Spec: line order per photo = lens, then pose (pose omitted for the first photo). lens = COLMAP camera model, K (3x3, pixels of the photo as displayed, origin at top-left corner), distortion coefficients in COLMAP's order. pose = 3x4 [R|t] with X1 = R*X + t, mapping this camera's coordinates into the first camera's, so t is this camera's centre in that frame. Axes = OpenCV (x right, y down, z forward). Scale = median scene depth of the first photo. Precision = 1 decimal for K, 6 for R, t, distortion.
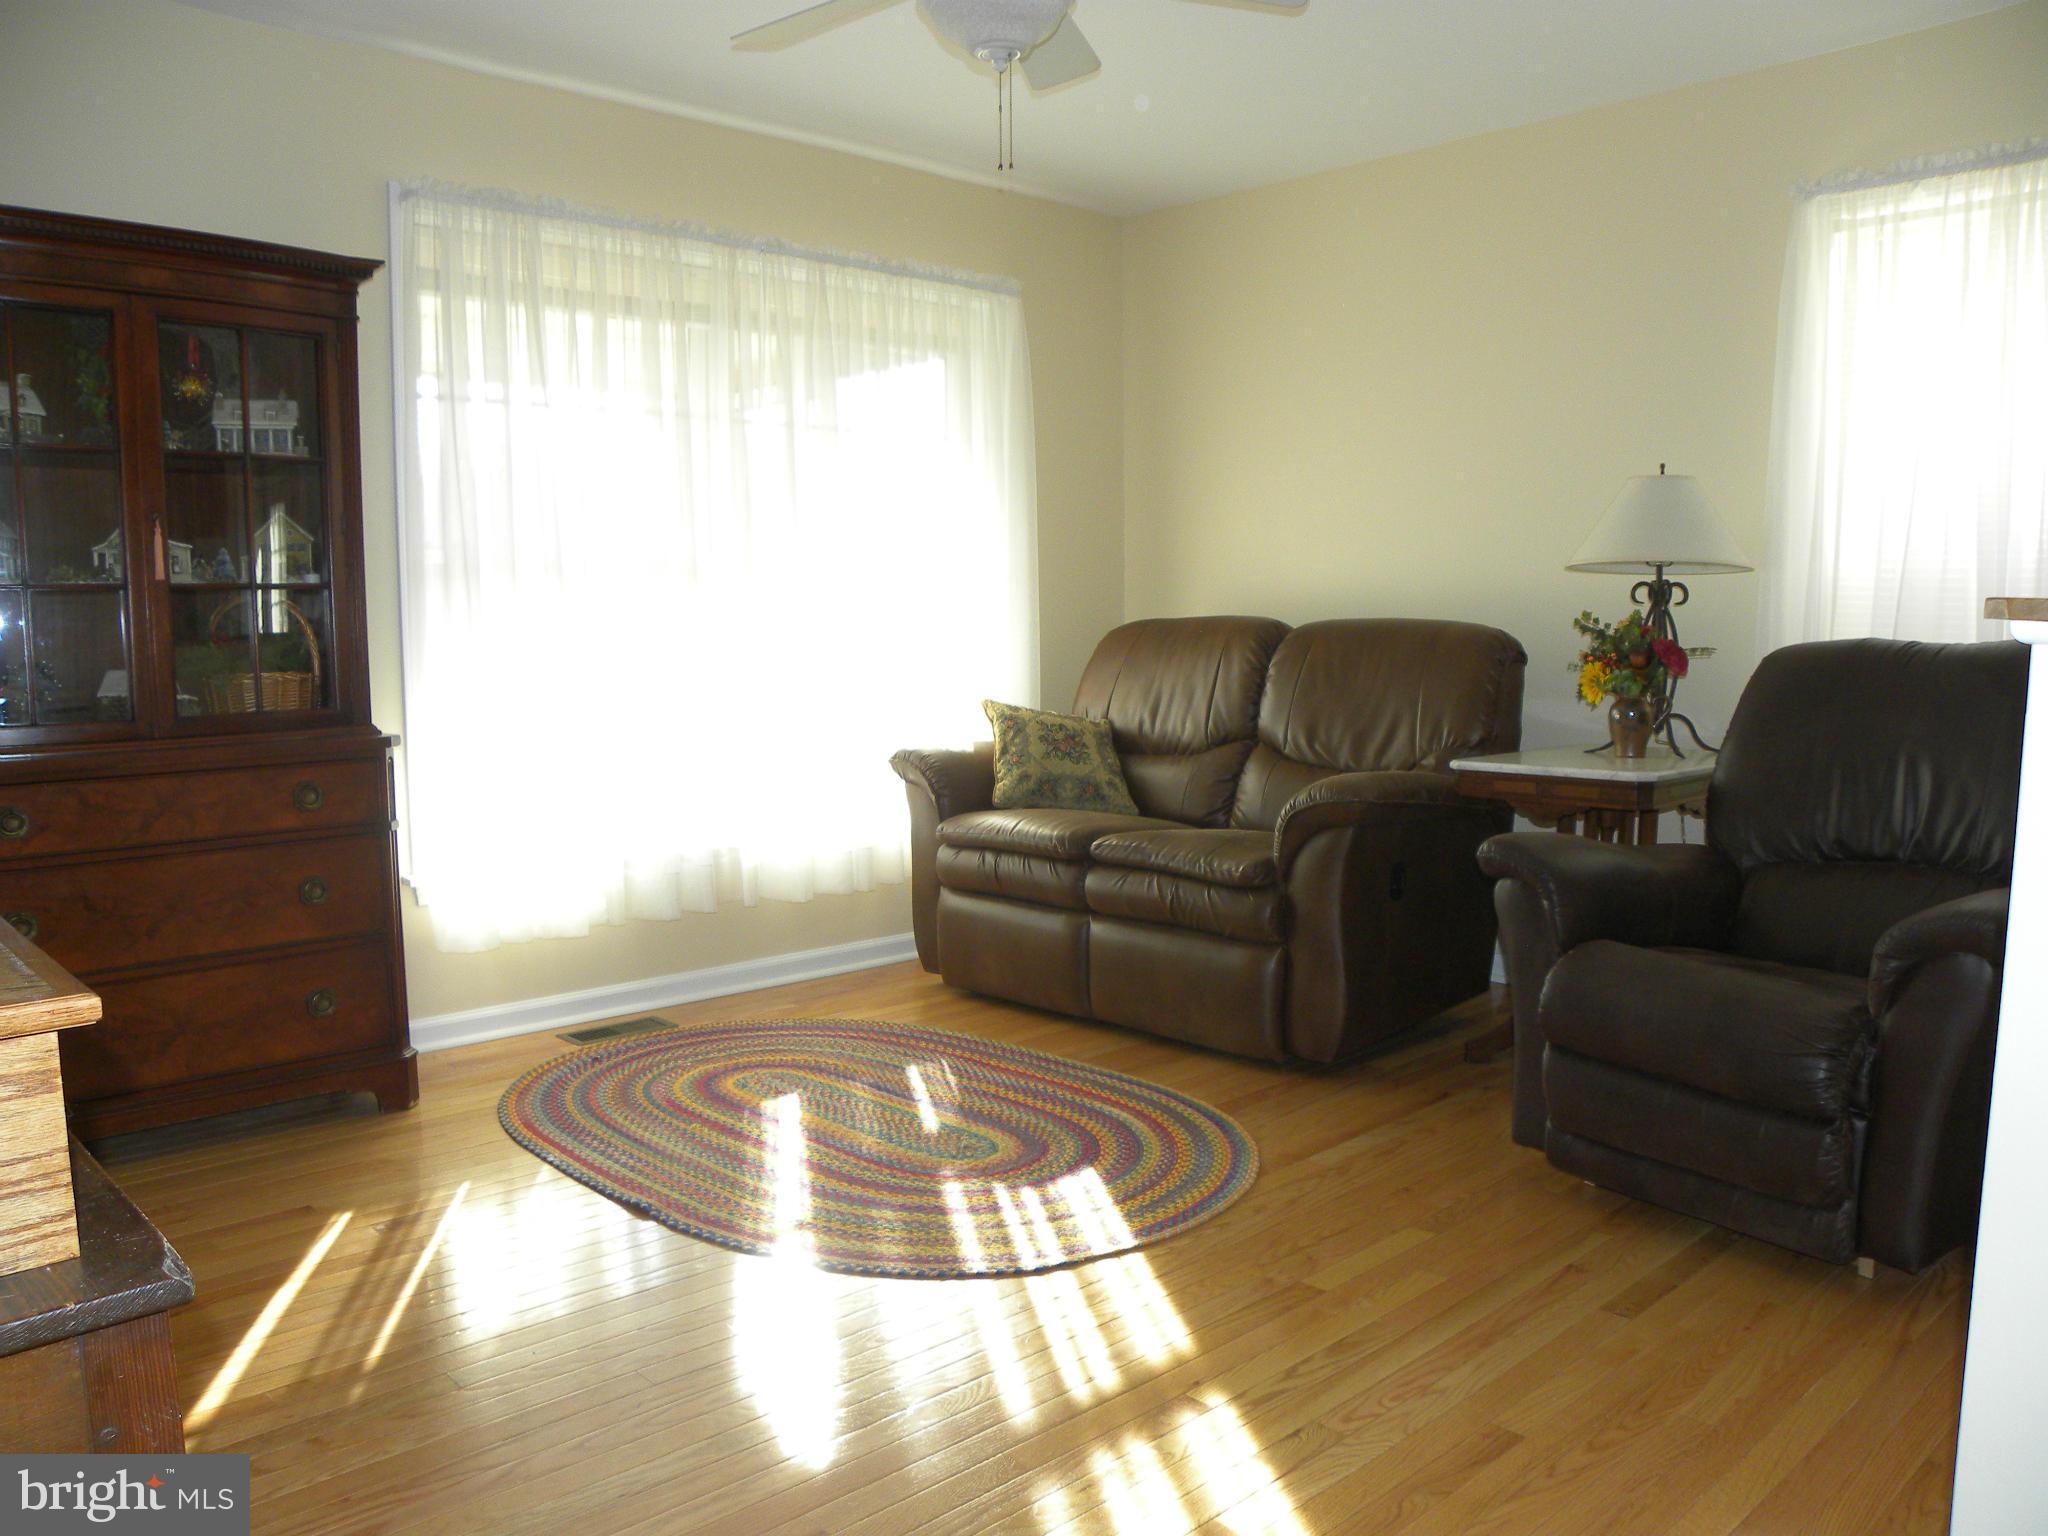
lens RADIAL K [[1664.6, 0, 1024.0], [0, 1664.6, 768.0], [0, 0, 1]] dist [-0.000147, -0.001129]
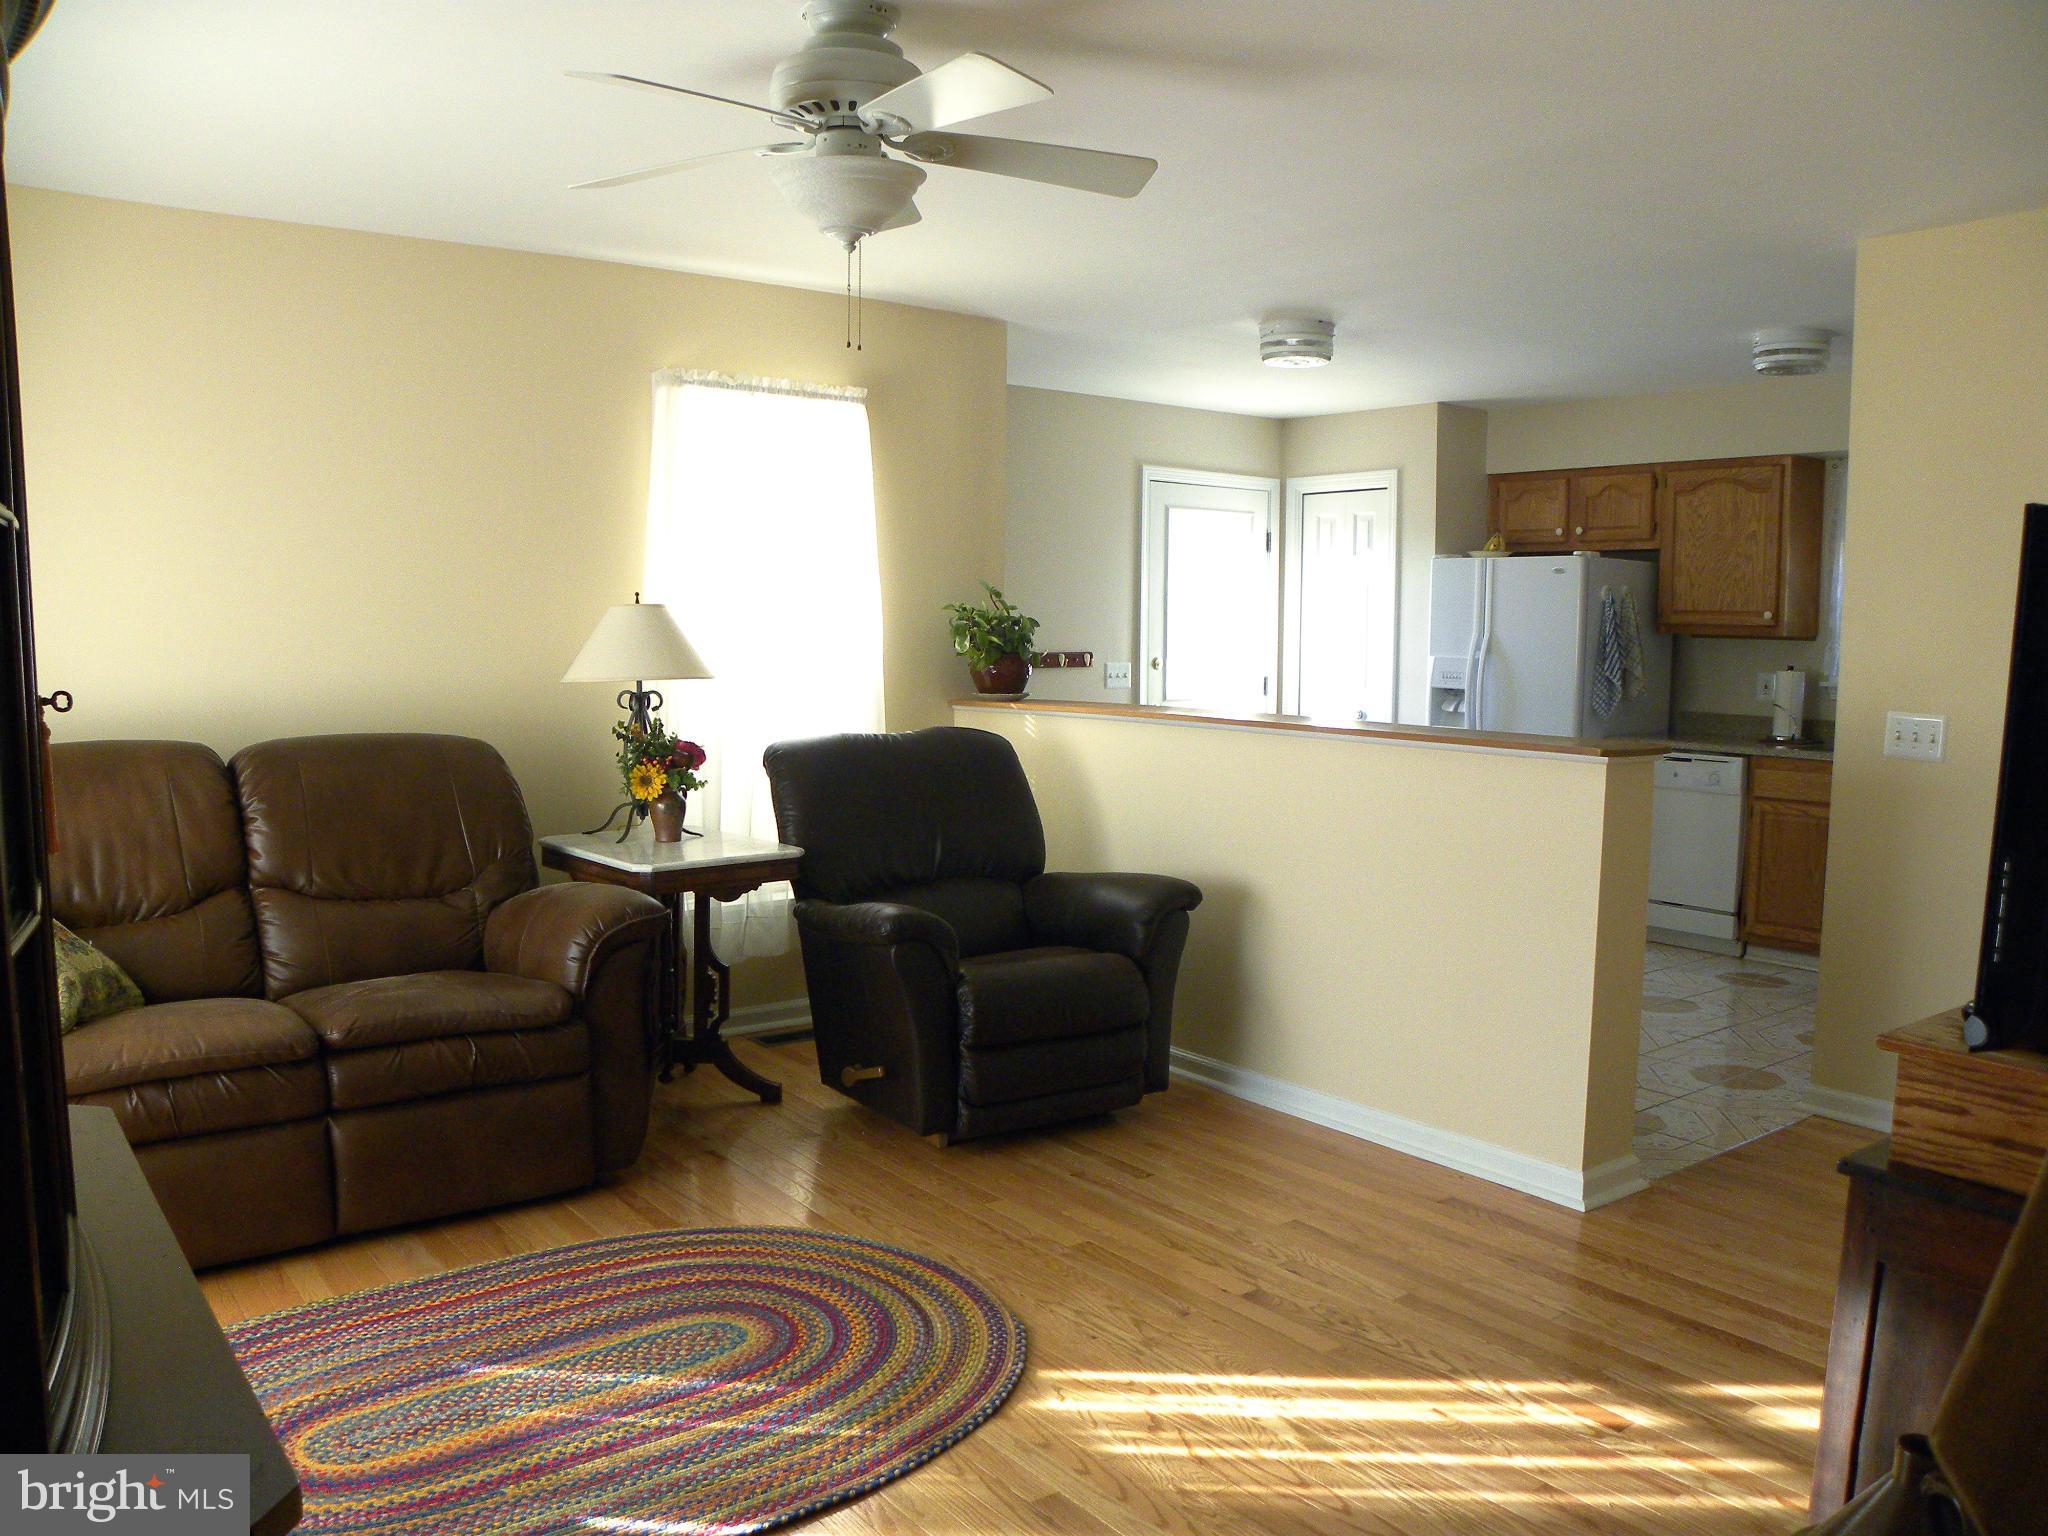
lens RADIAL K [[1664.6, 0, 1024.0], [0, 1664.6, 768.0], [0, 0, 1]] dist [-0.000147, -0.001129]
pose [[0.159846, -0.088489, 0.983168, -0.825209], [0.117860, 0.990561, 0.069993, -0.120112], [-0.980081, 0.104688, 0.168767, 0.589723]]
